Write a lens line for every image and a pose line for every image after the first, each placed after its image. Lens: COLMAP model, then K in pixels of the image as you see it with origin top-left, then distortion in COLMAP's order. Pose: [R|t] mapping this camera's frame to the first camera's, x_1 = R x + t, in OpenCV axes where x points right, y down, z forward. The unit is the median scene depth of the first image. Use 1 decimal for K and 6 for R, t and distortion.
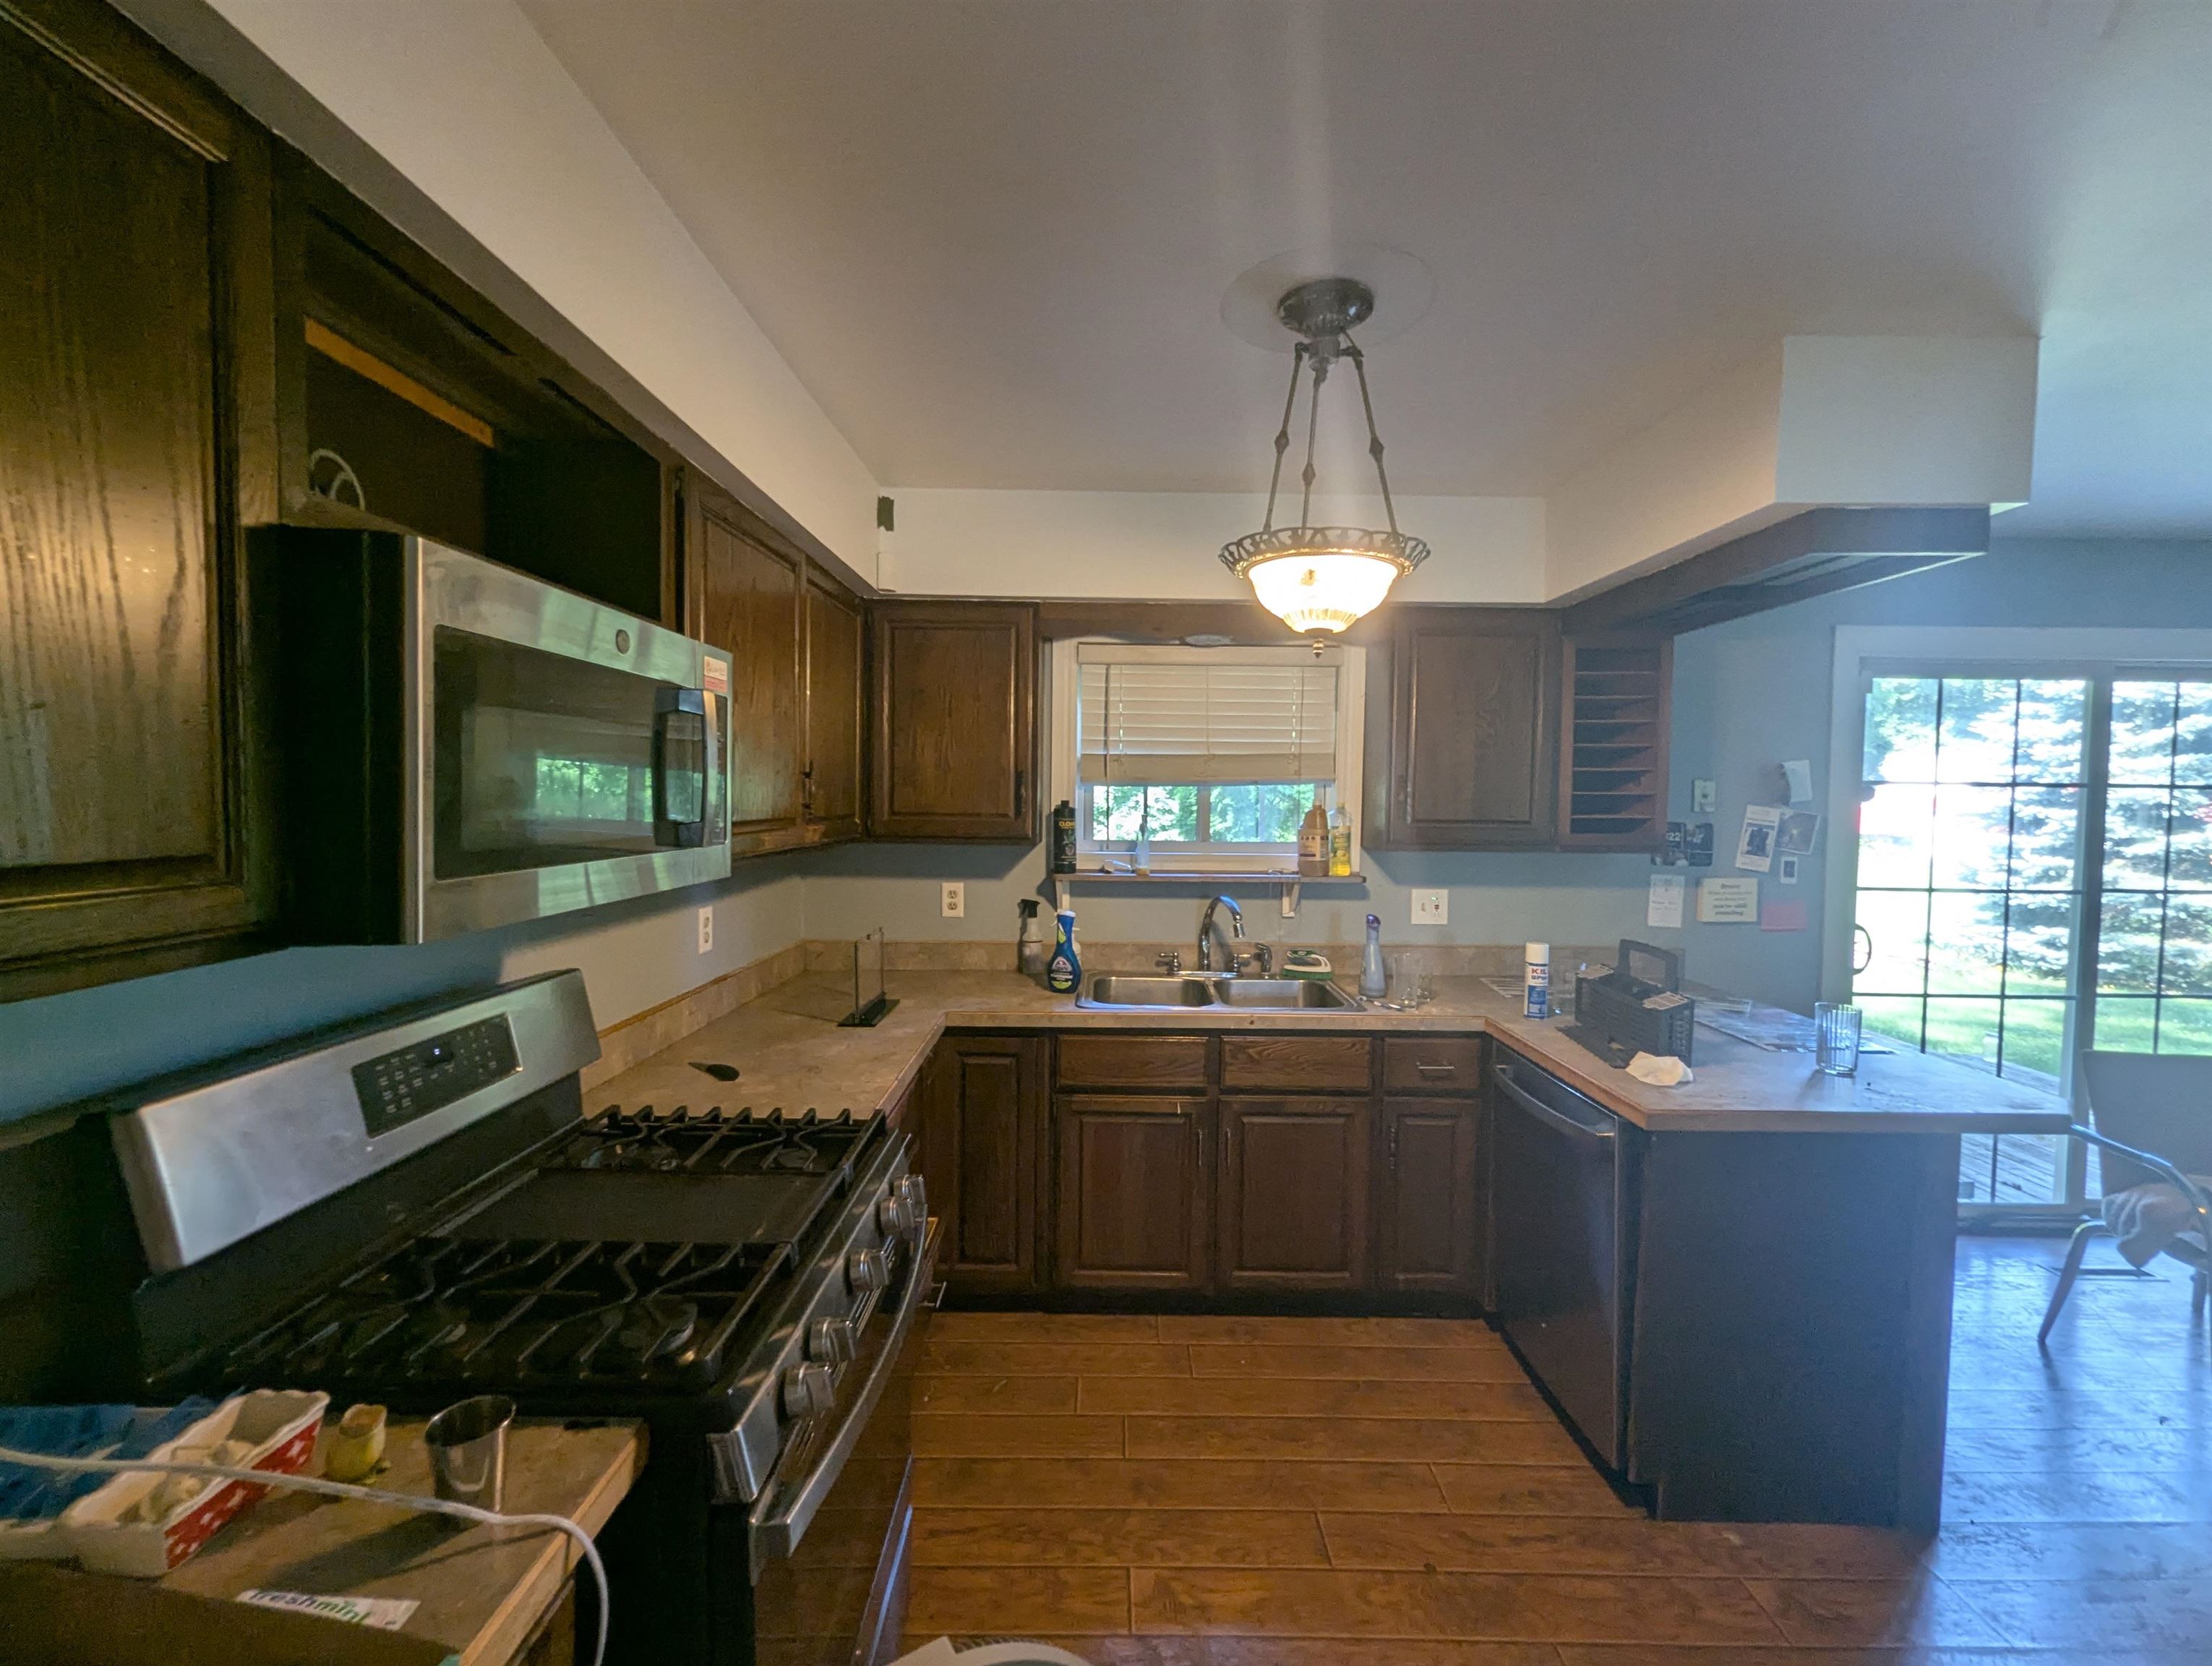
lens RADIAL K [[920.2, 0, 1111.4], [0, 920.2, 833.7], [0, 0, 1]] dist [-0.002286, -0.000429]
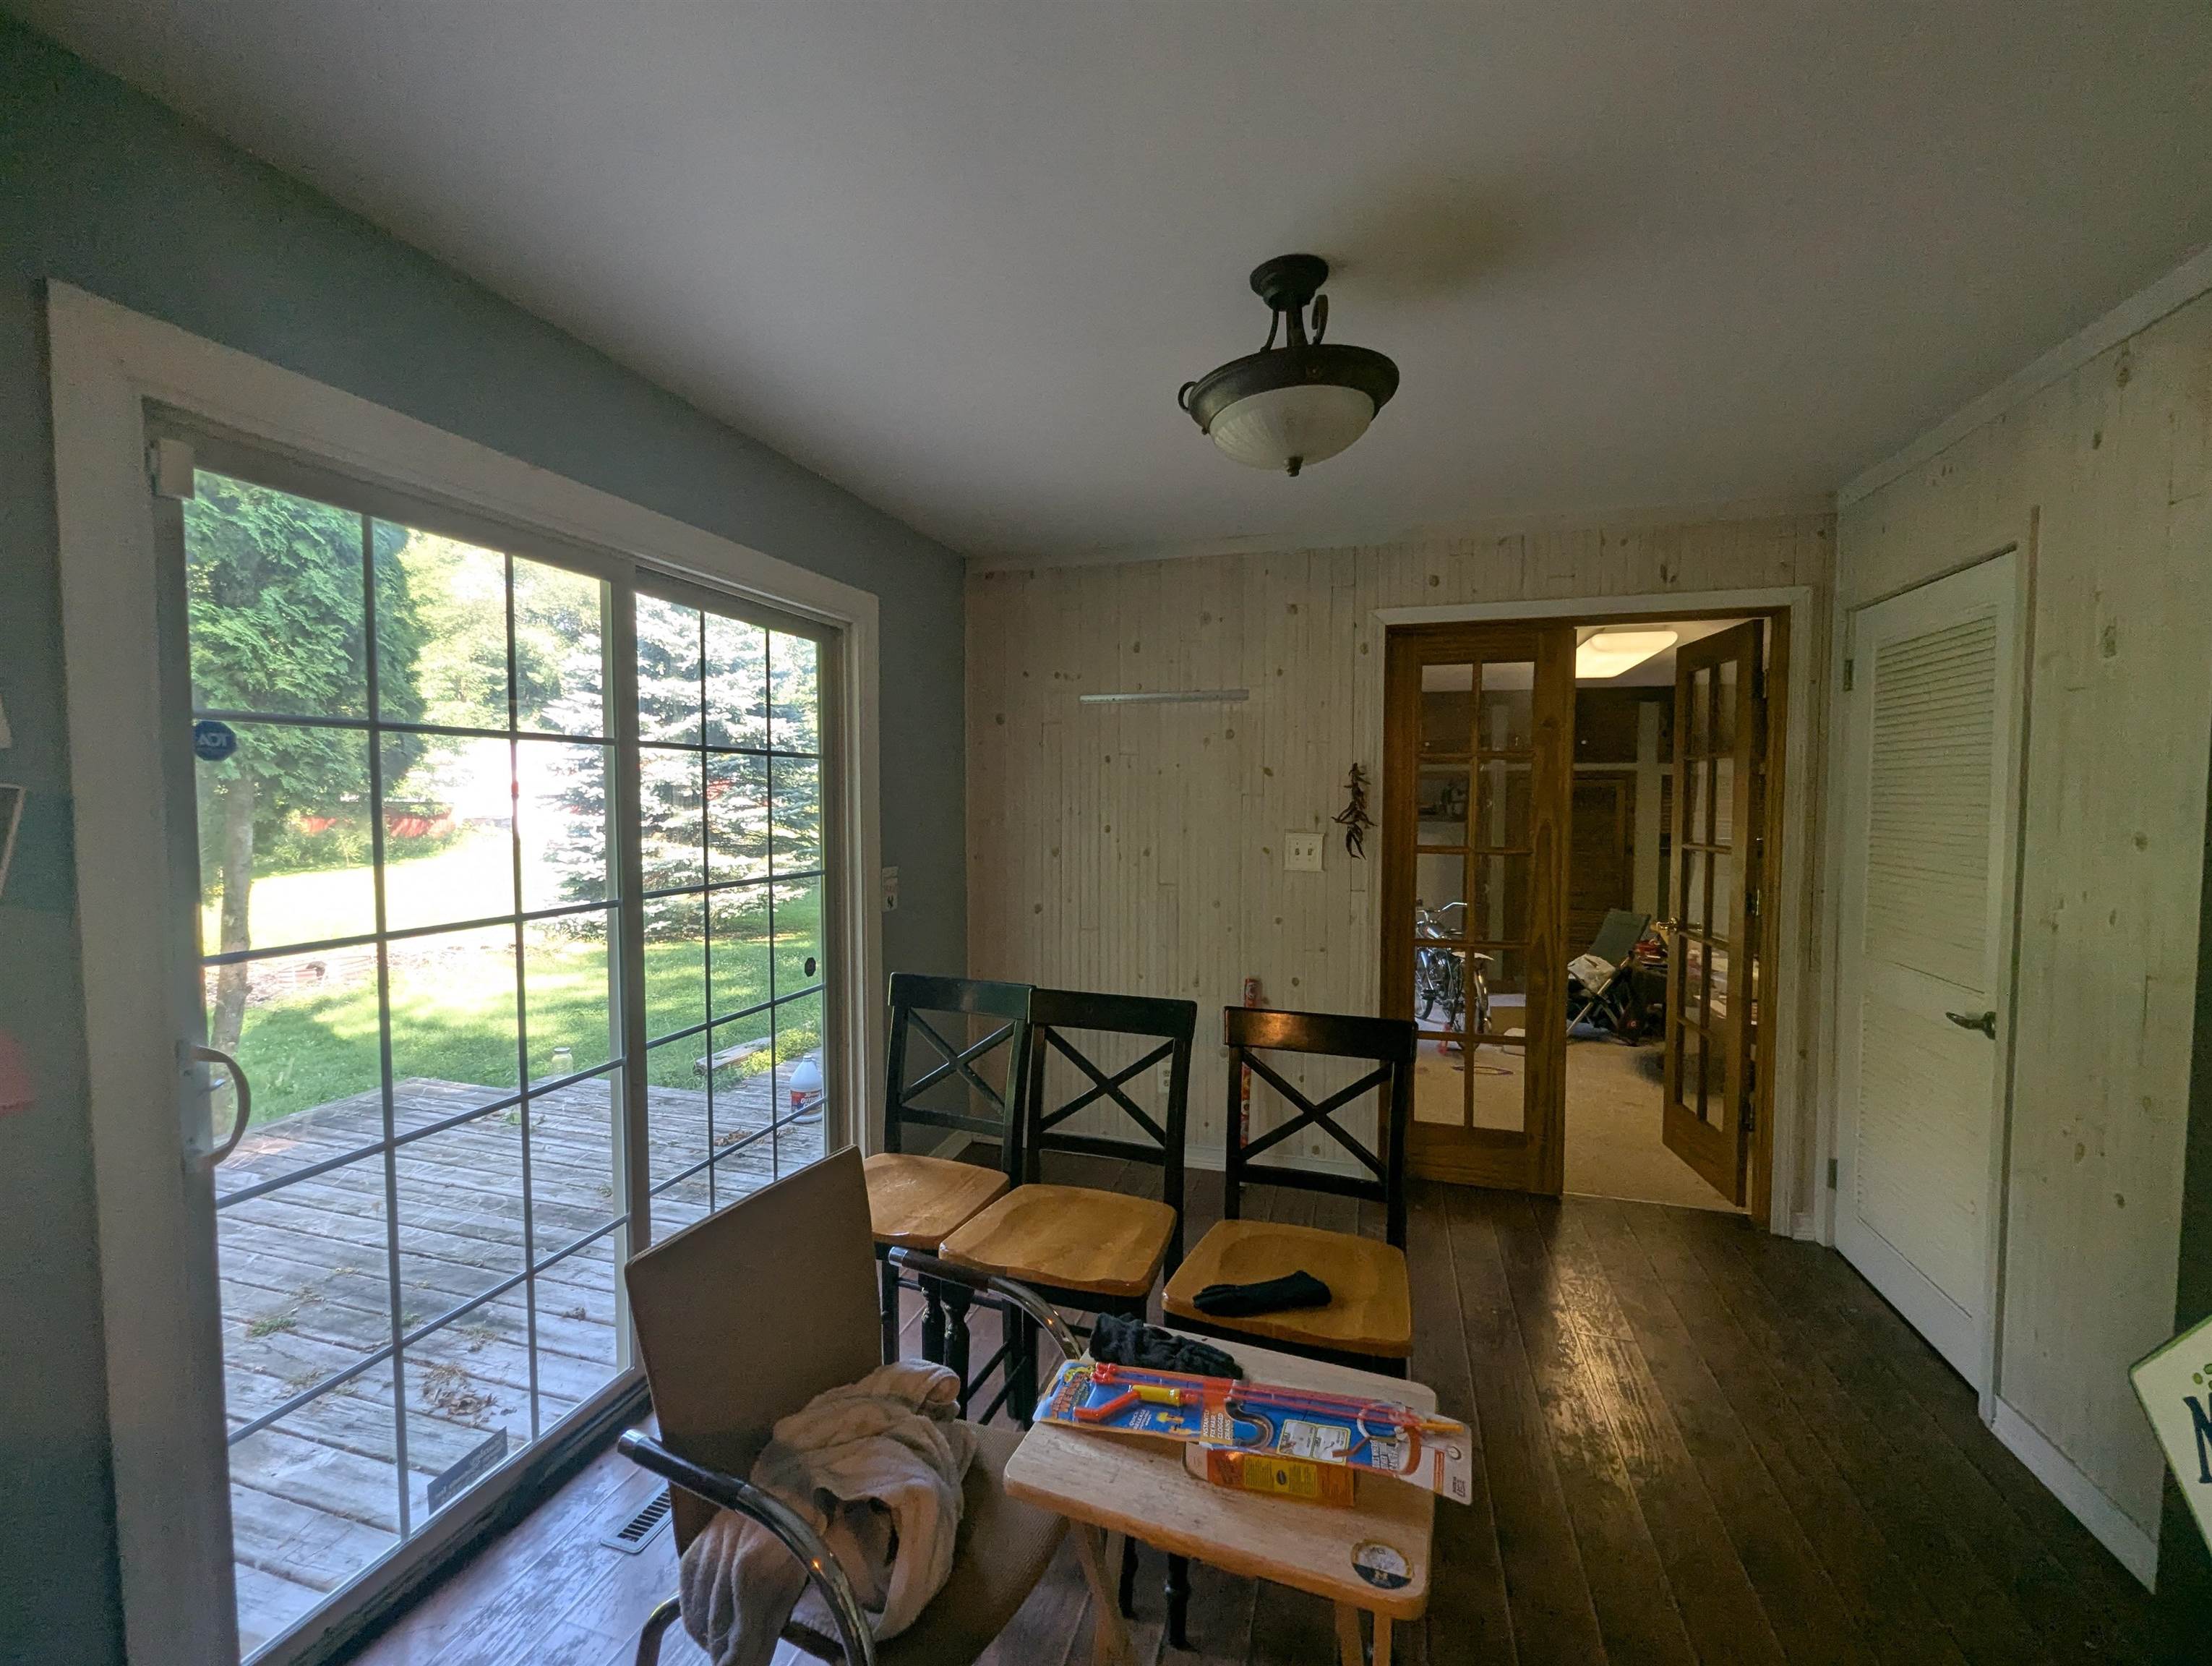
lens RADIAL K [[920.2, 0, 1111.4], [0, 920.2, 833.7], [0, 0, 1]] dist [-0.002286, -0.000429]
pose [[0.275484, -0.059518, 0.959461, 0.197521], [0.046496, 0.997738, 0.048543, 0.000933], [-0.960180, 0.031238, 0.277629, 0.178182]]
